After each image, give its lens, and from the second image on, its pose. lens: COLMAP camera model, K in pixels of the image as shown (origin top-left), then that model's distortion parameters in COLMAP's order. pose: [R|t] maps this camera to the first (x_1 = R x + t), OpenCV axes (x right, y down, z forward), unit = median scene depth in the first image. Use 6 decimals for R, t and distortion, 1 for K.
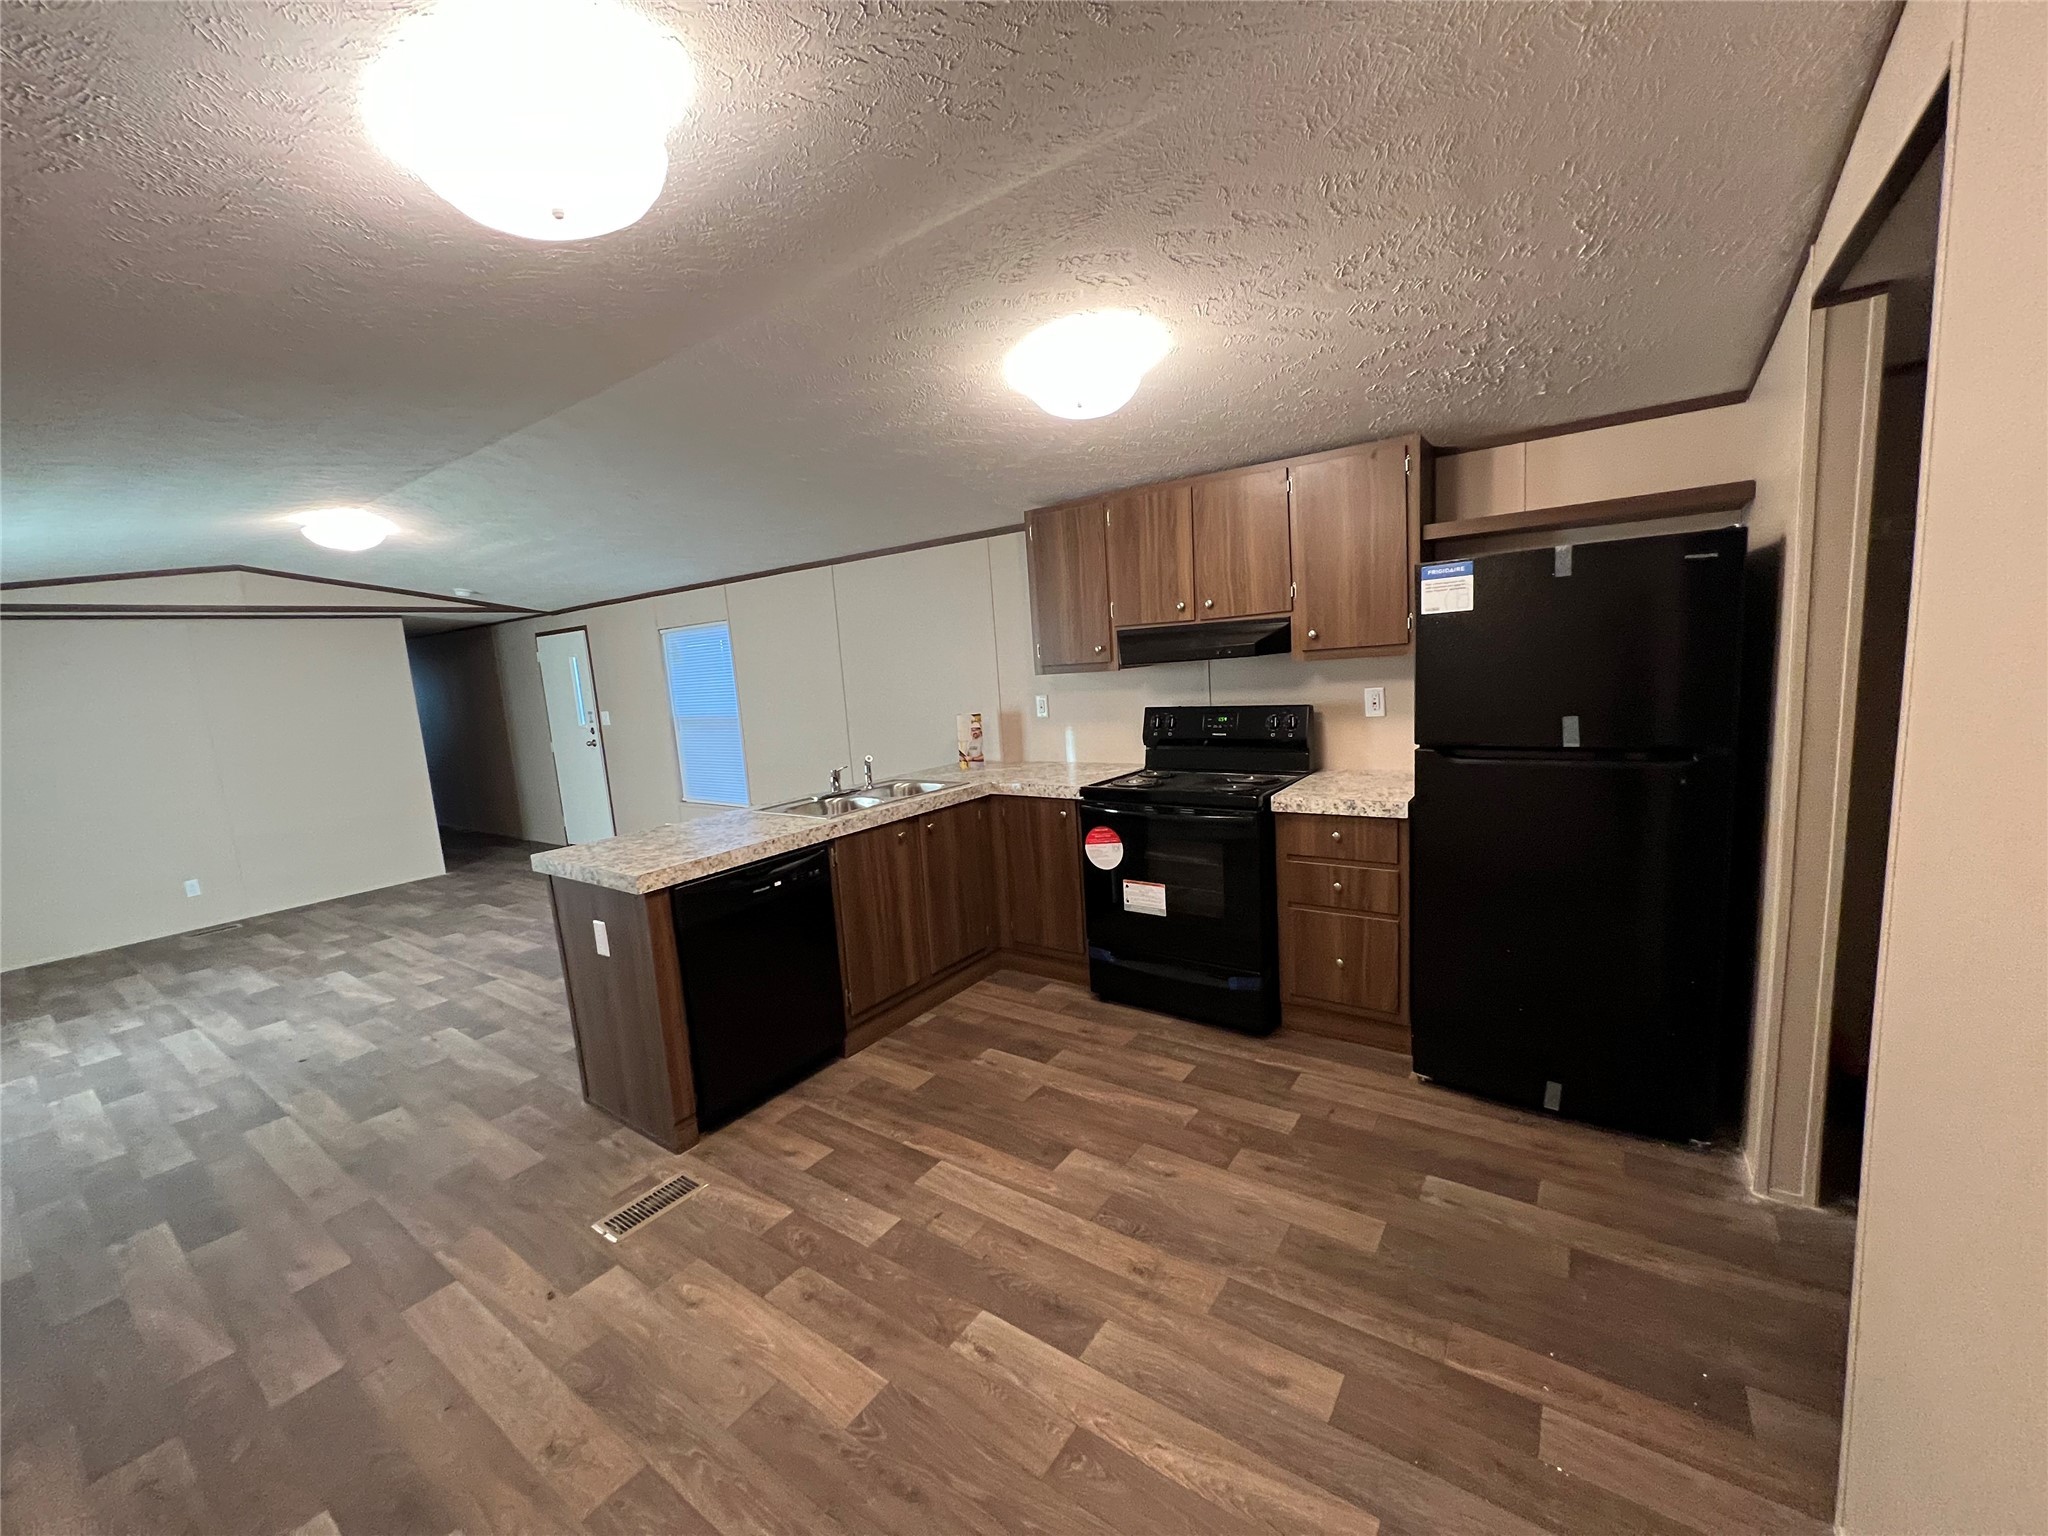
lens RADIAL K [[811.5, 0, 1020.9], [0, 811.5, 773.3], [0, 0, 1]] dist [-0.001533, 0.000303]
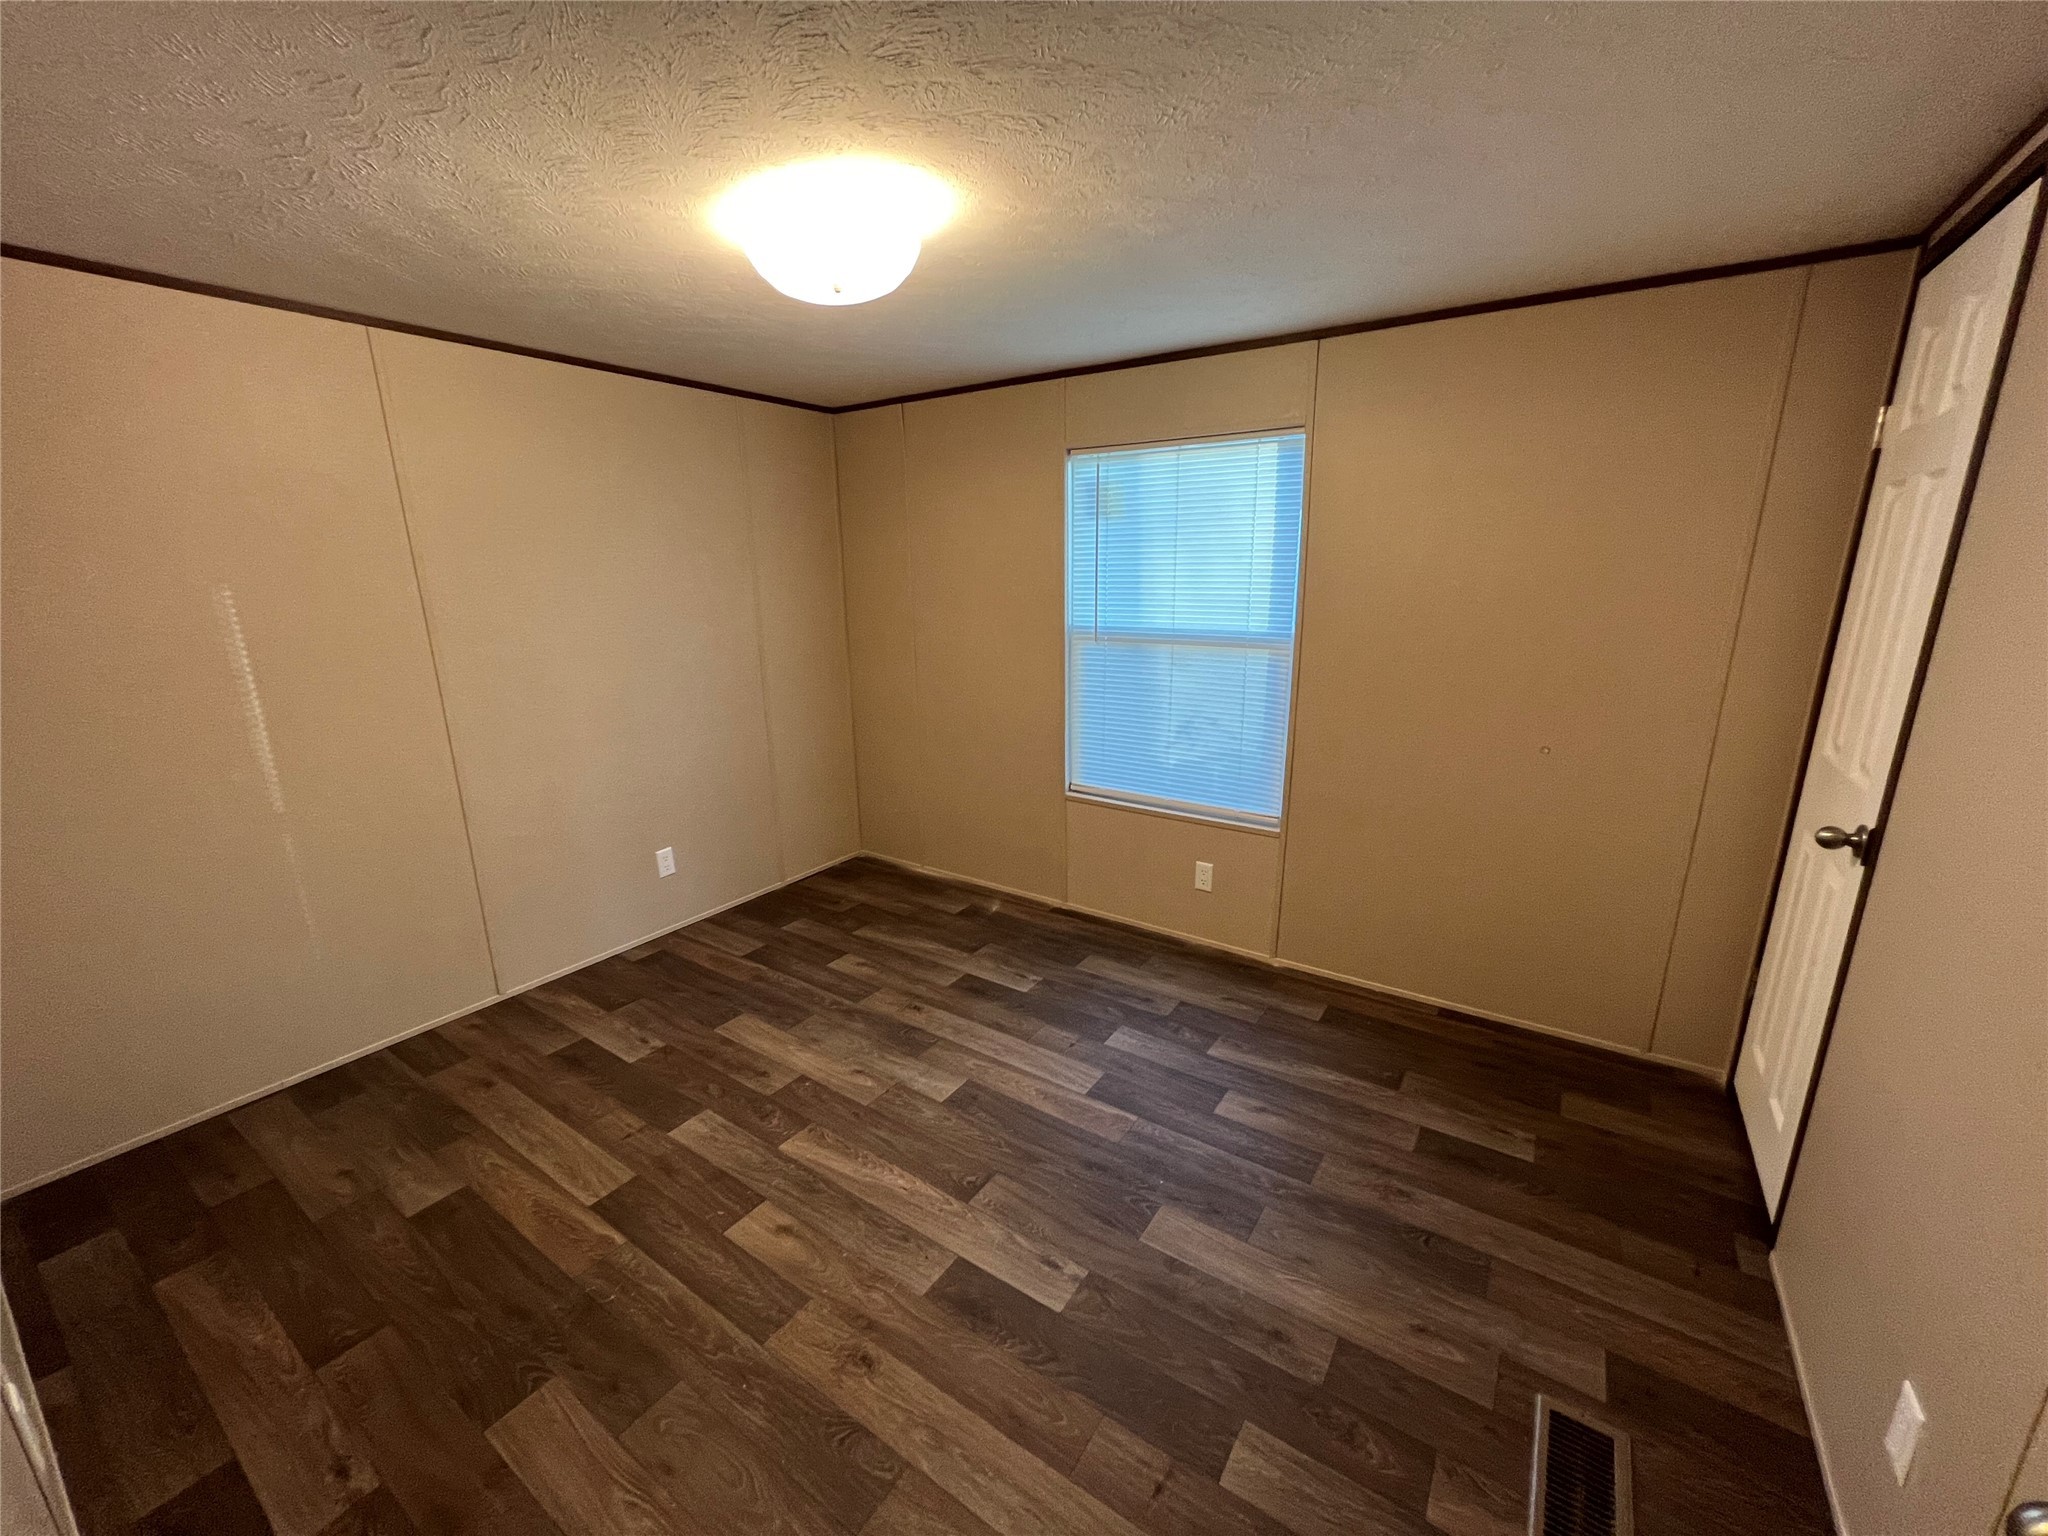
lens RADIAL K [[811.5, 0, 1016.6], [0, 811.5, 776.0], [0, 0, 1]] dist [-0.001533, 0.000303]
pose [[-0.997541, 0.070025, -0.002908, -0.033662], [0.063398, 0.919260, 0.388511, -0.185544], [0.029879, 0.387372, -0.921439, 1.374424]]
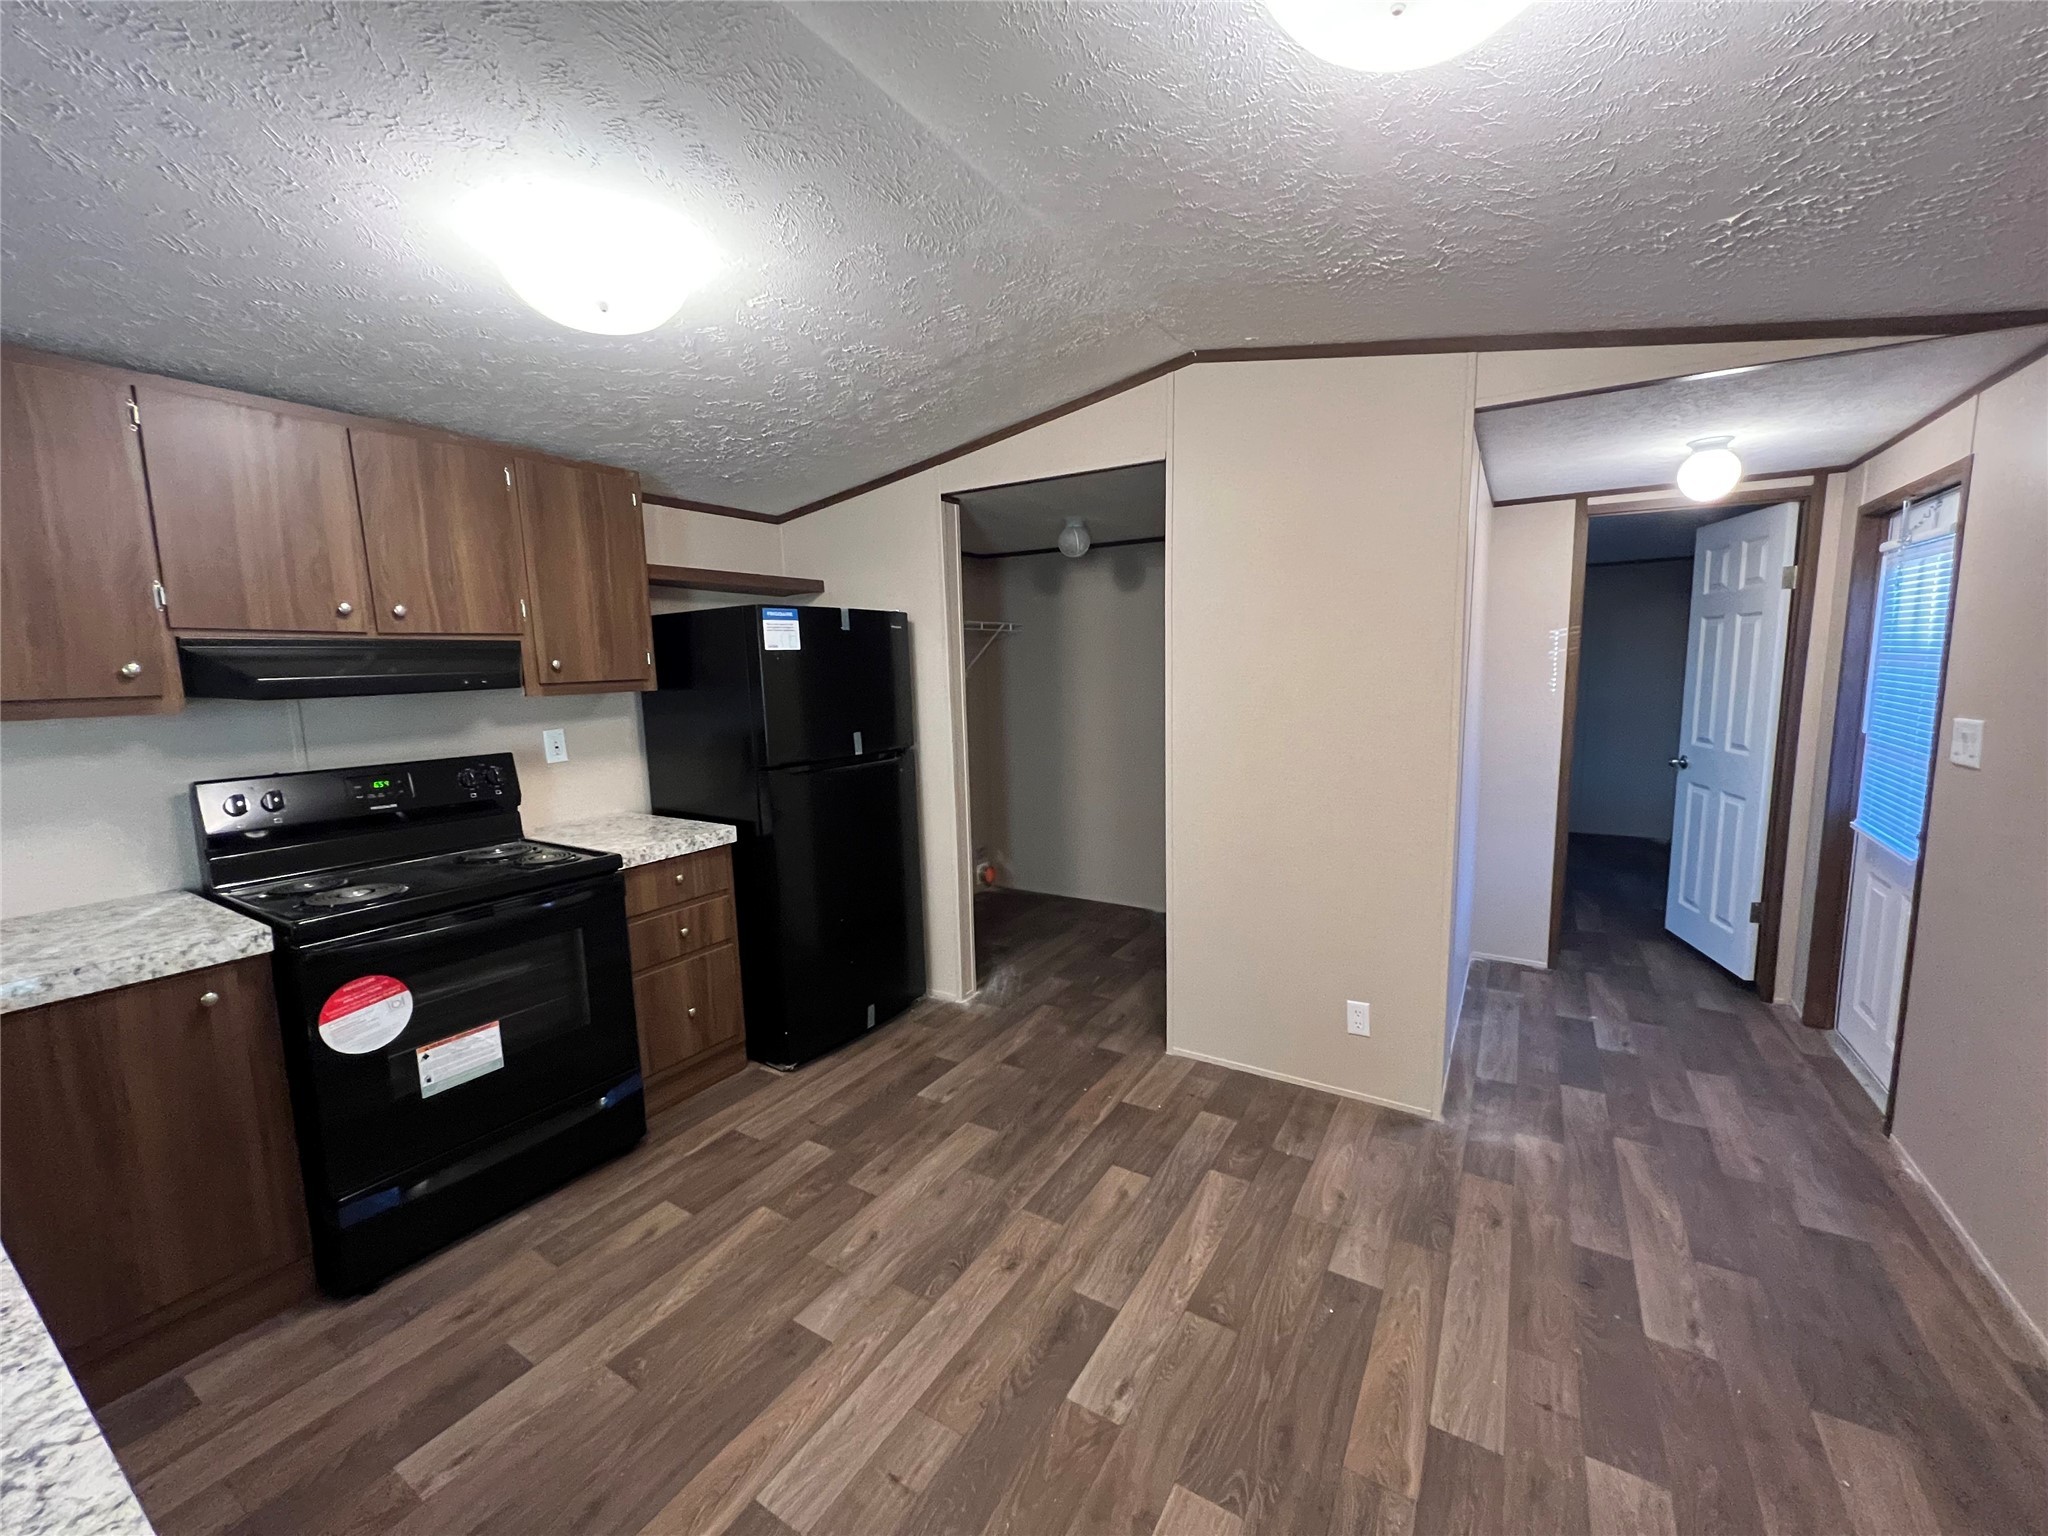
lens RADIAL K [[811.5, 0, 1033.4], [0, 811.5, 770.0], [0, 0, 1]] dist [-0.001533, 0.000303]
pose [[-0.069859, -0.062895, 0.995572, -0.756392], [0.167122, 0.983167, 0.073838, -0.062532], [-0.983458, 0.171541, -0.058172, 0.843217]]
